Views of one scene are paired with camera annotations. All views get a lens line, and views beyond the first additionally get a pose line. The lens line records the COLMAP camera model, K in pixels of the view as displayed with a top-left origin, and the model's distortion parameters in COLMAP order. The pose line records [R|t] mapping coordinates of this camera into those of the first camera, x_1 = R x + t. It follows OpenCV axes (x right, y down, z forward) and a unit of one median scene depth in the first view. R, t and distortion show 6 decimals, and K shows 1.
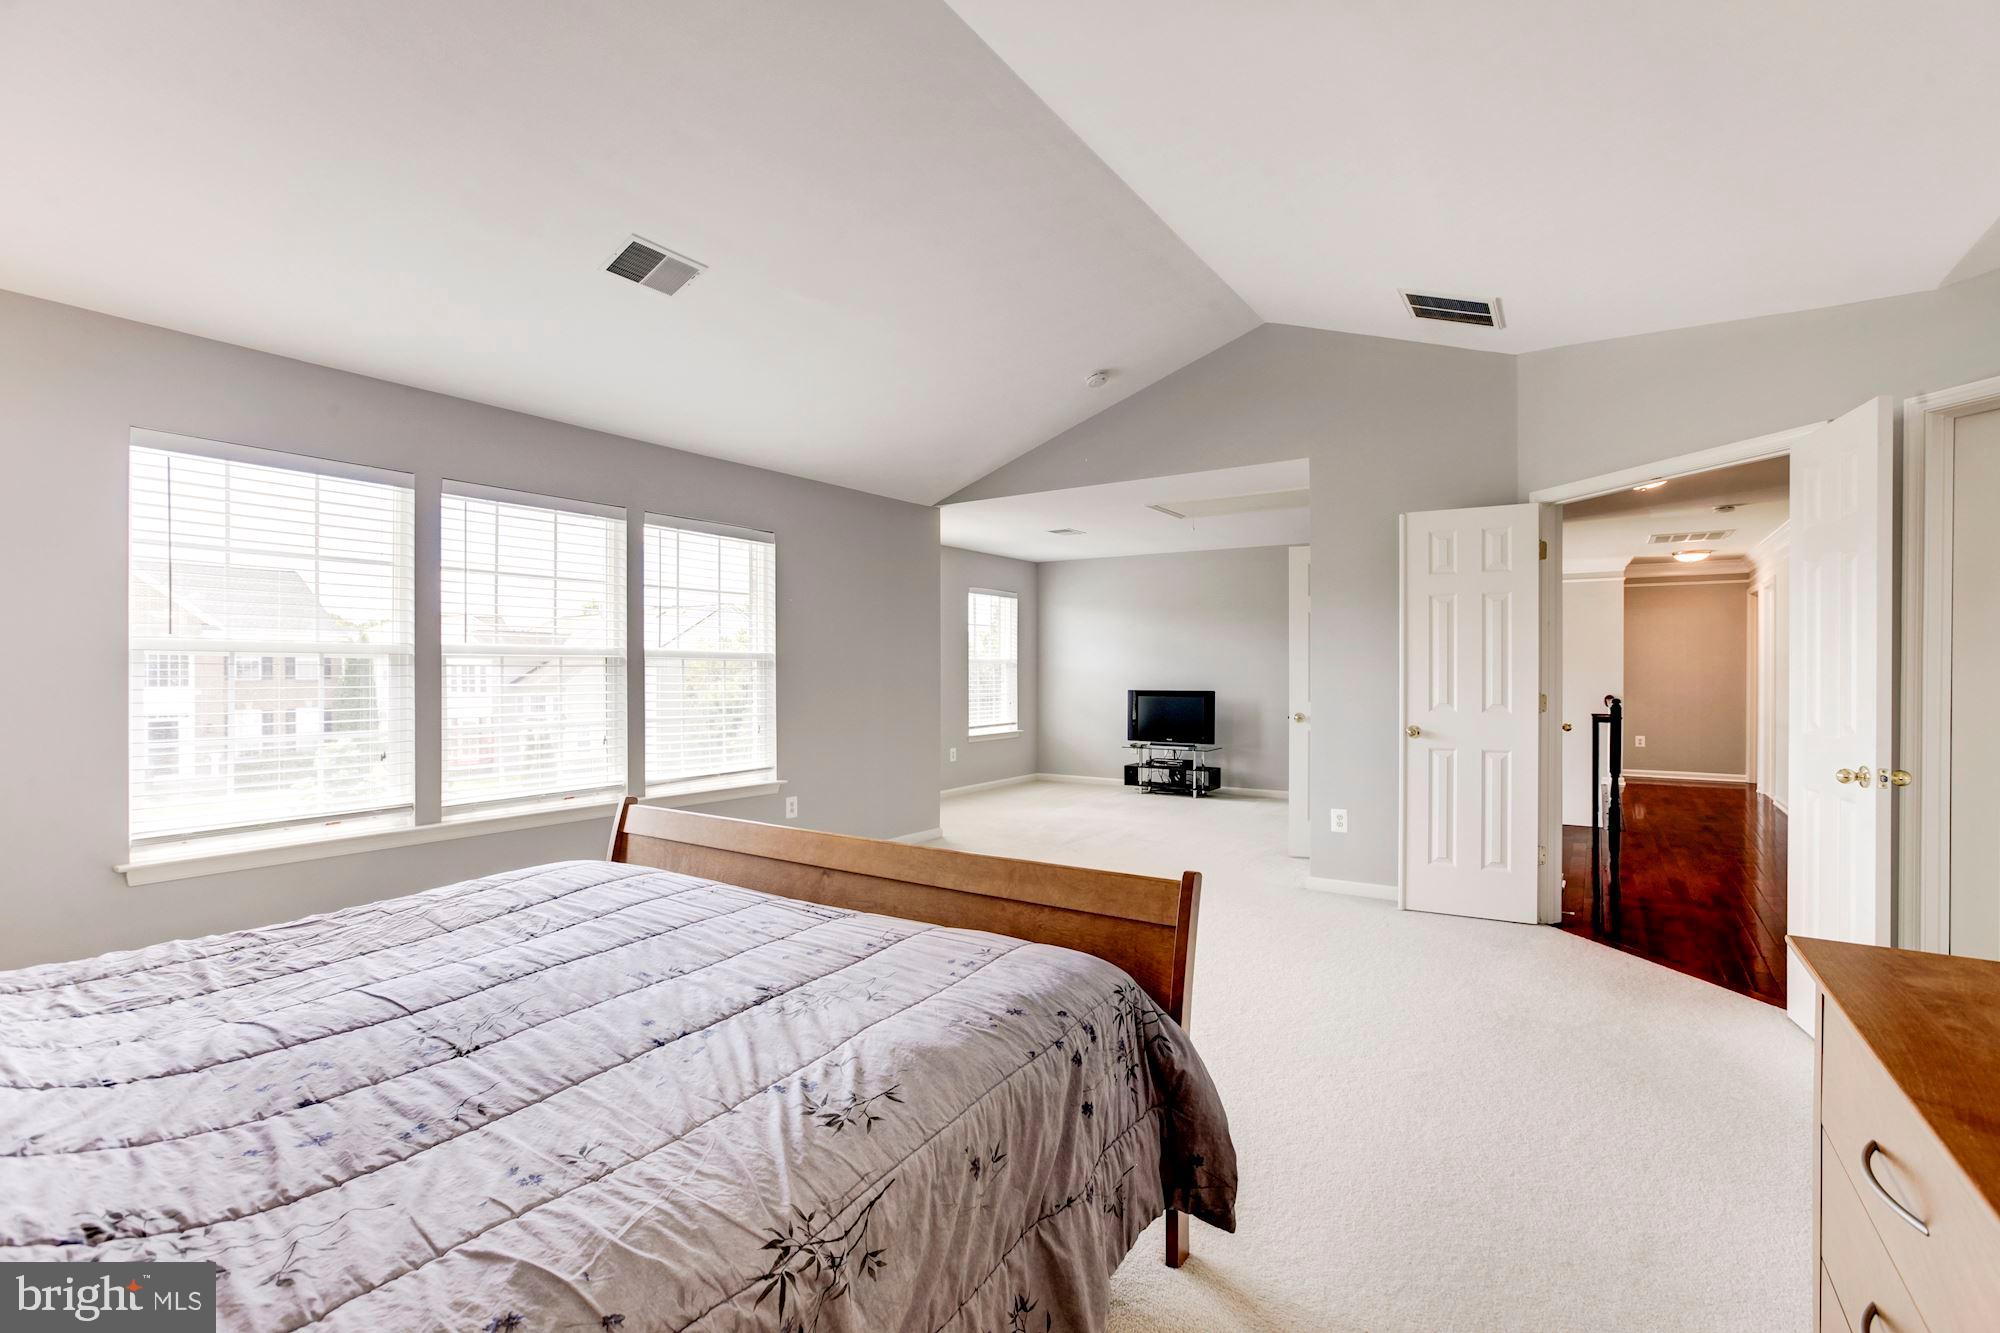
lens RADIAL K [[906.5, 0, 1012.3], [0, 906.5, 665.3], [0, 0, 1]] dist [-0.030976, 0.009369]
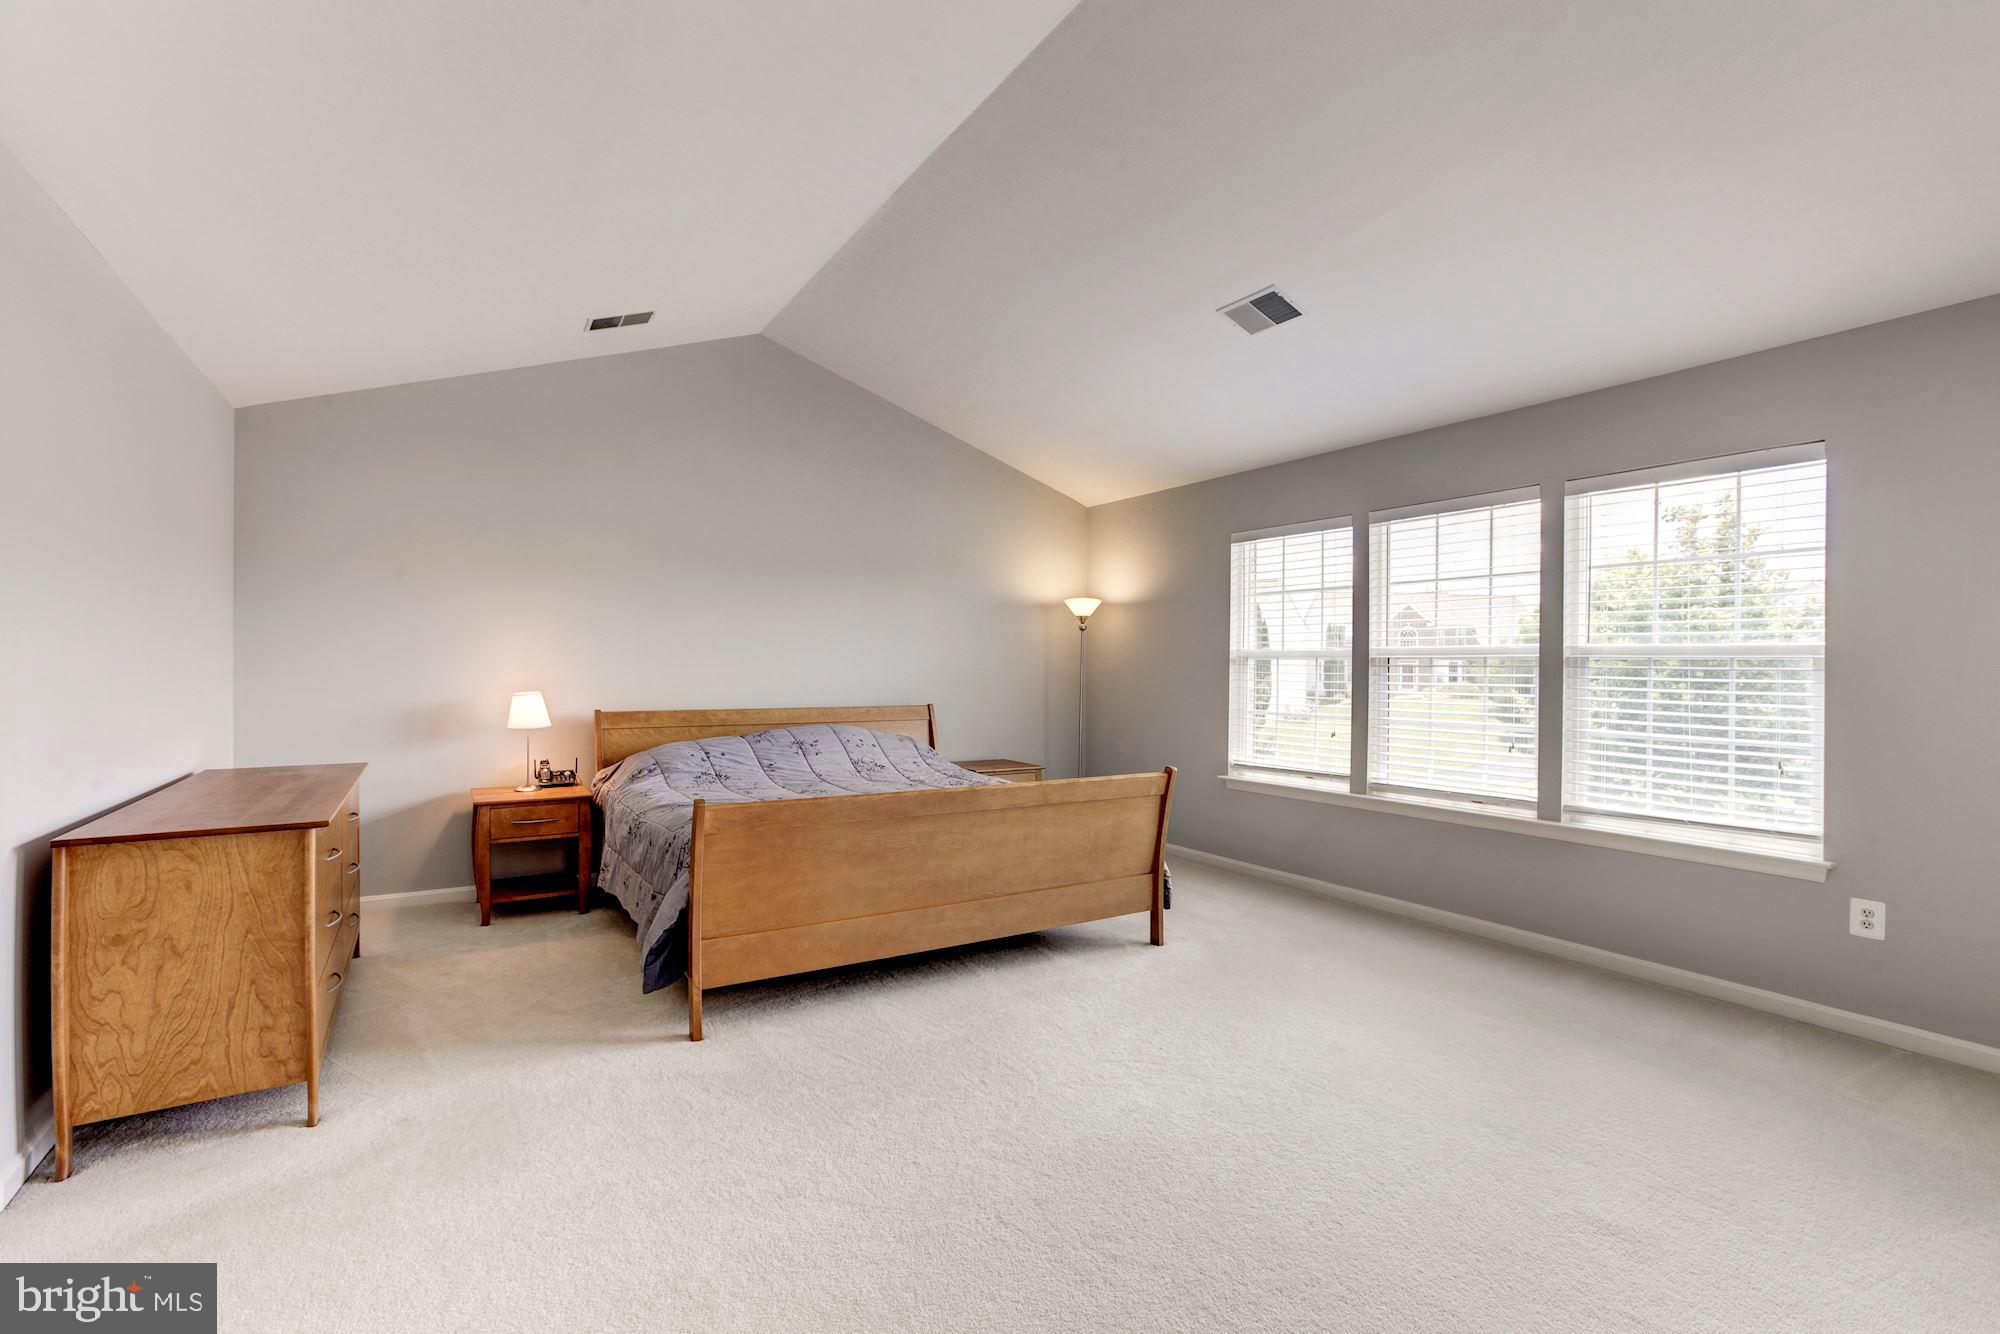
lens RADIAL K [[935.6, 0, 1009.8], [0, 935.6, 665.5], [0, 0, 1]] dist [0.000575, 0.000878]
pose [[-0.394657, -0.007132, -0.918801, 0.704843], [-0.005275, 0.999971, -0.005497, 0.008847], [0.918813, 0.002677, -0.394683, 1.033396]]
